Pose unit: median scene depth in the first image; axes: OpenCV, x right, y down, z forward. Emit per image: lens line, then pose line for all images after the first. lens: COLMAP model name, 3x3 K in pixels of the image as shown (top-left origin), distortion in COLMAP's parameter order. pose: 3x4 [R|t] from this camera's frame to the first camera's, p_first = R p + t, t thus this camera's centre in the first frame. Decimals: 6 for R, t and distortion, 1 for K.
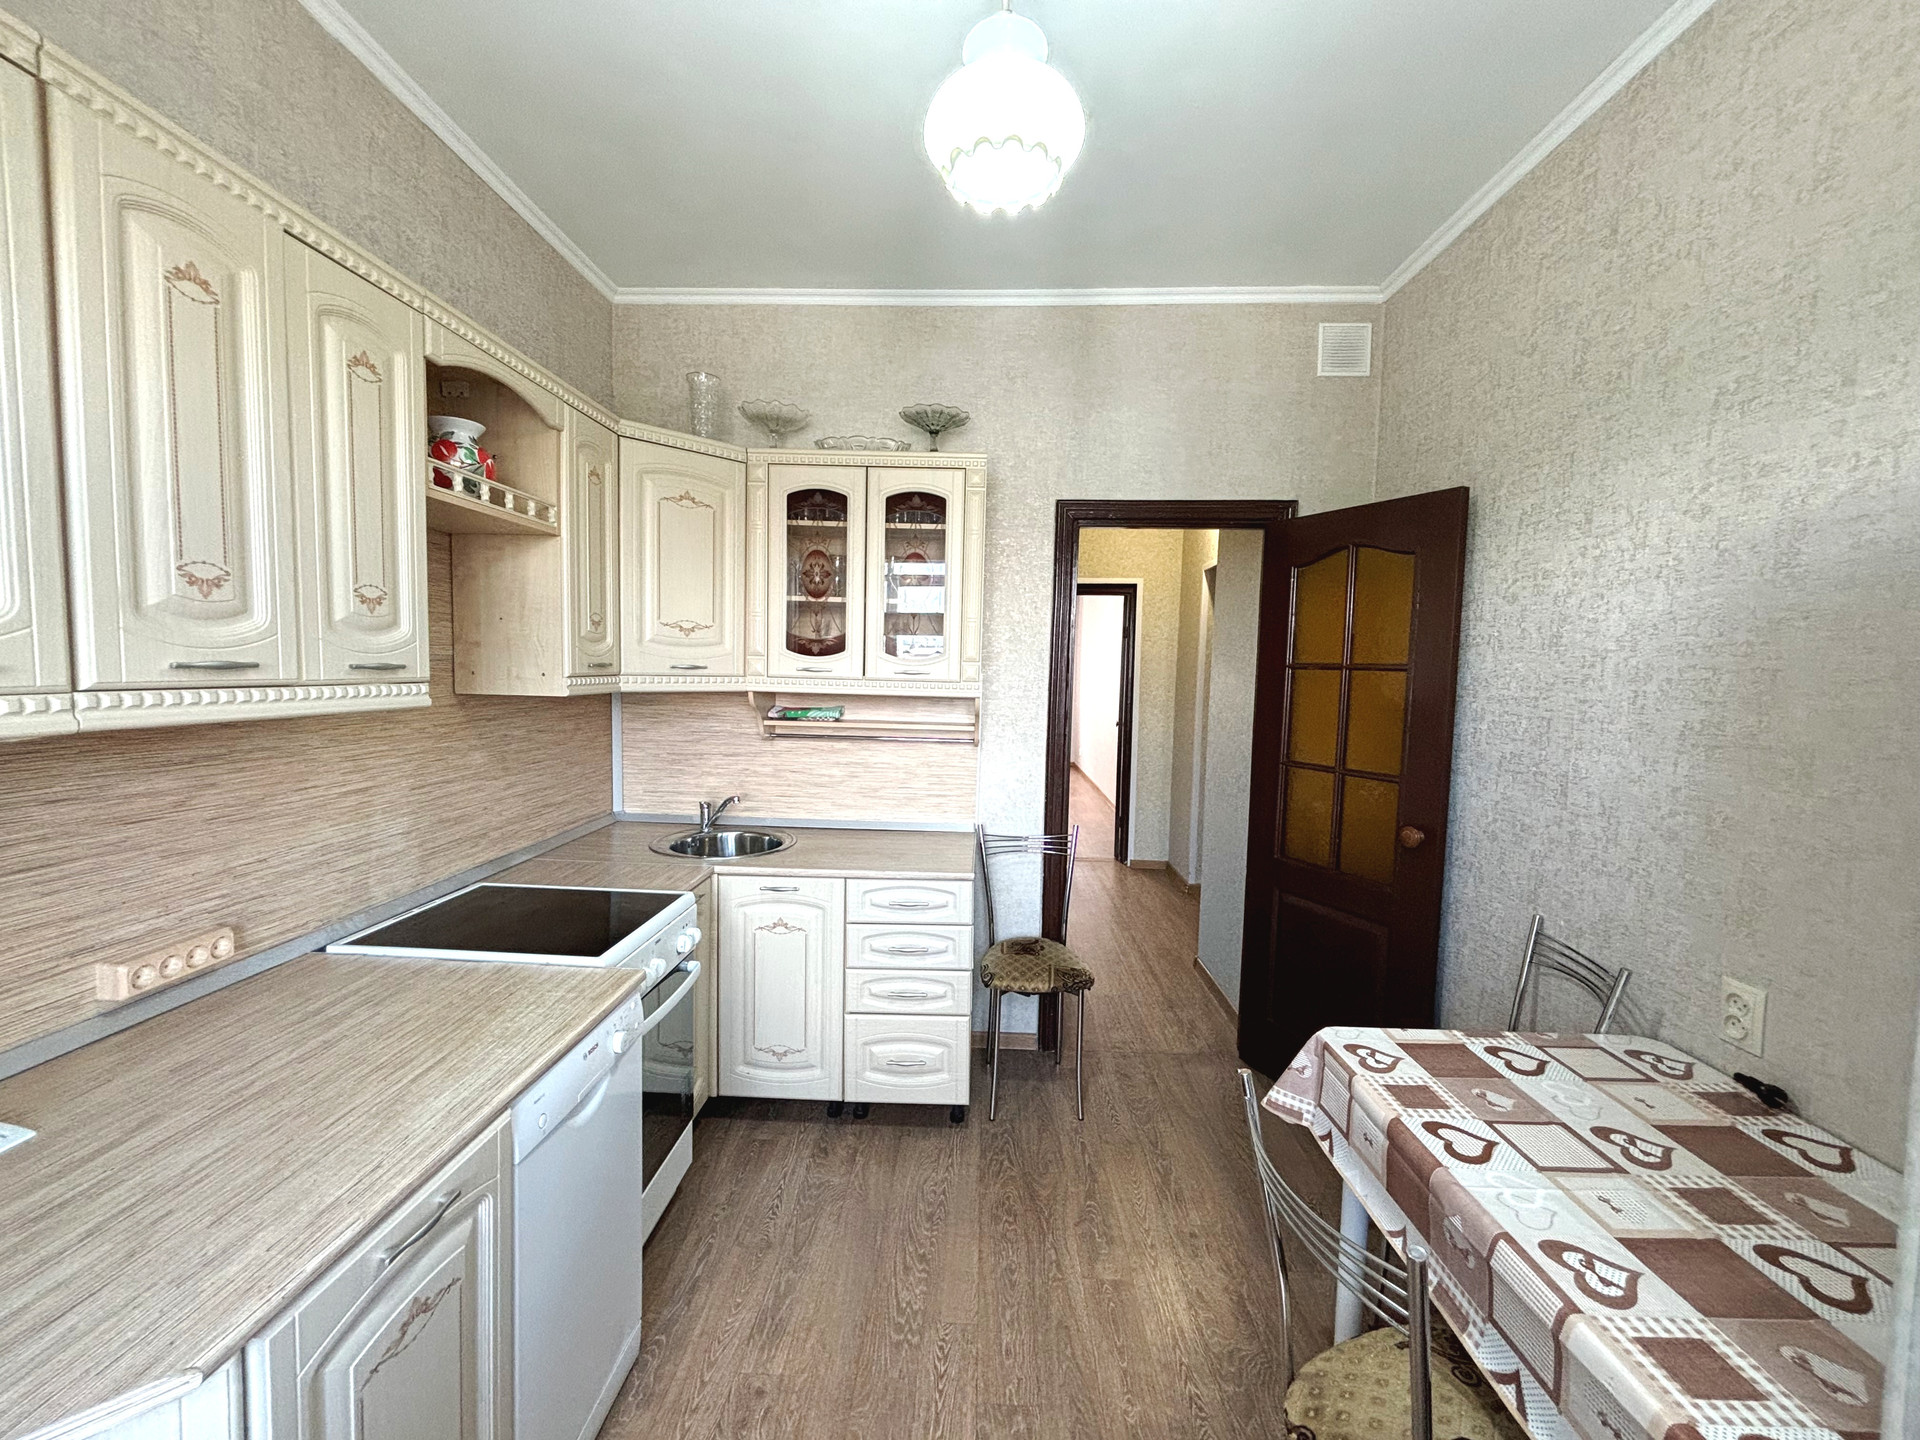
lens RADIAL K [[770.6, 0, 971.0], [0, 770.6, 715.7], [0, 0, 1]] dist [0.001186, -0.000207]
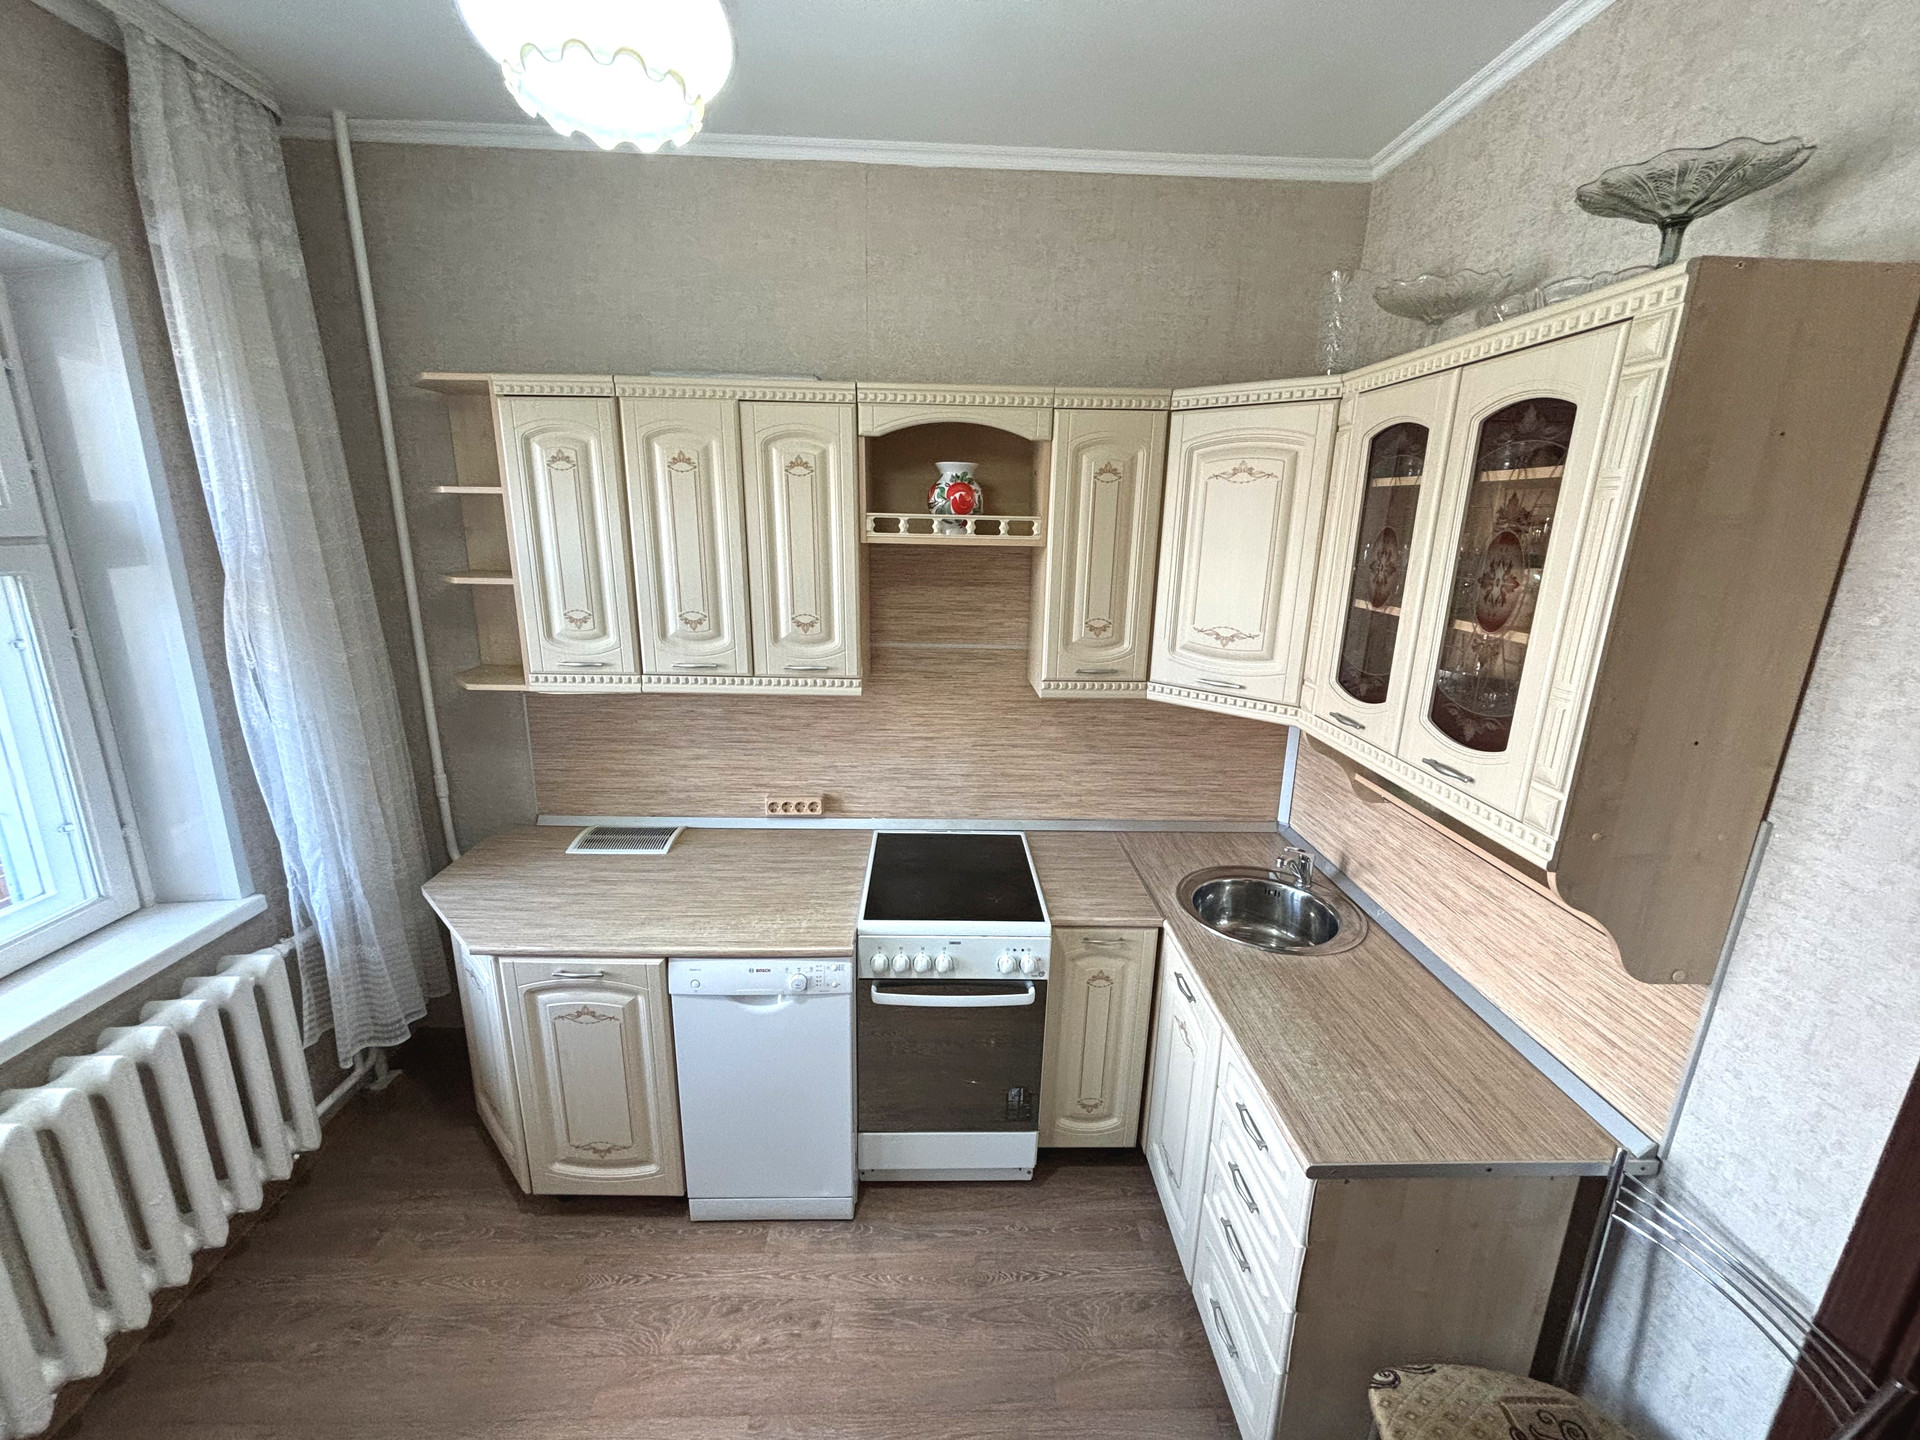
lens RADIAL K [[770.6, 0, 966.2], [0, 770.6, 719.2], [0, 0, 1]] dist [0.001186, -0.000207]
pose [[0.059356, 0.231284, -0.971074, 0.665787], [-0.086772, 0.970302, 0.225796, -0.298822], [0.994458, 0.070860, 0.077662, 1.074508]]
